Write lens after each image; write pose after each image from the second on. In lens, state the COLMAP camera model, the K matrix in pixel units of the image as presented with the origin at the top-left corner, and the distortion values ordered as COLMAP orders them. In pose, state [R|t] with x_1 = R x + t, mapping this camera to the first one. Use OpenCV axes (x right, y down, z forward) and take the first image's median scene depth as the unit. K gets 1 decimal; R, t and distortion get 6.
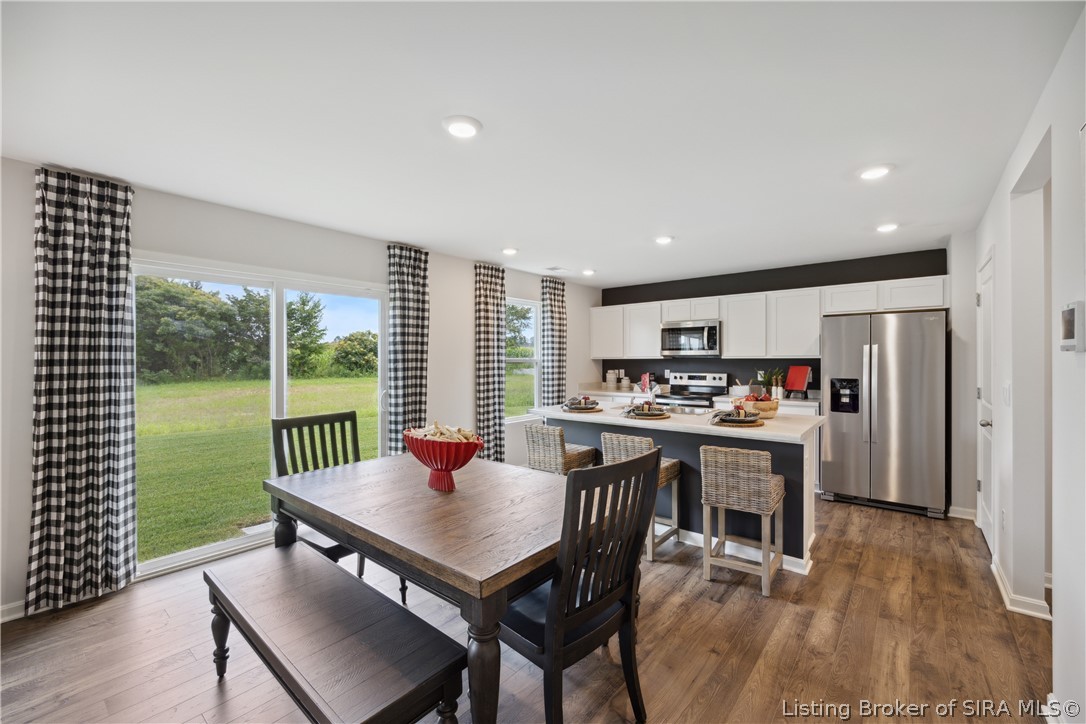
lens RADIAL K [[424.5, 0, 551.1], [0, 424.5, 362.6], [0, 0, 1]] dist [-0.000930, -0.000231]
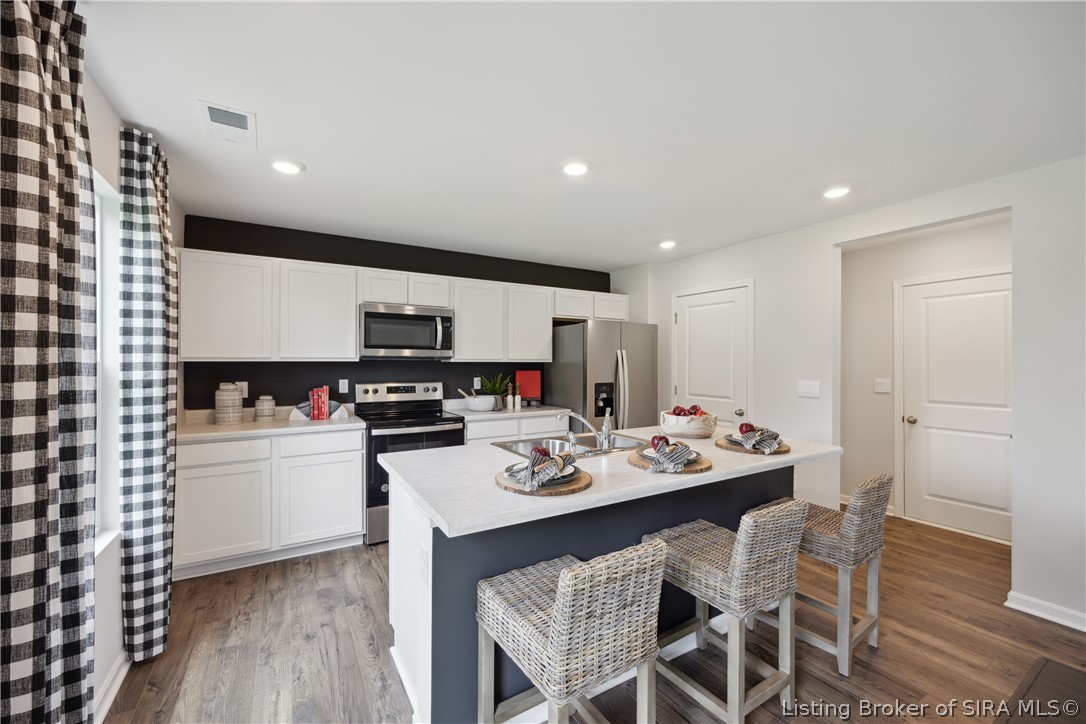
lens RADIAL K [[424.5, 0, 536.1], [0, 424.5, 357.6], [0, 0, 1]] dist [-0.000930, -0.000231]
pose [[0.340738, 0.019084, 0.939964, -0.239756], [0.000038, 0.999794, -0.020312, -0.002067], [-0.940158, 0.006957, 0.340667, 0.617437]]
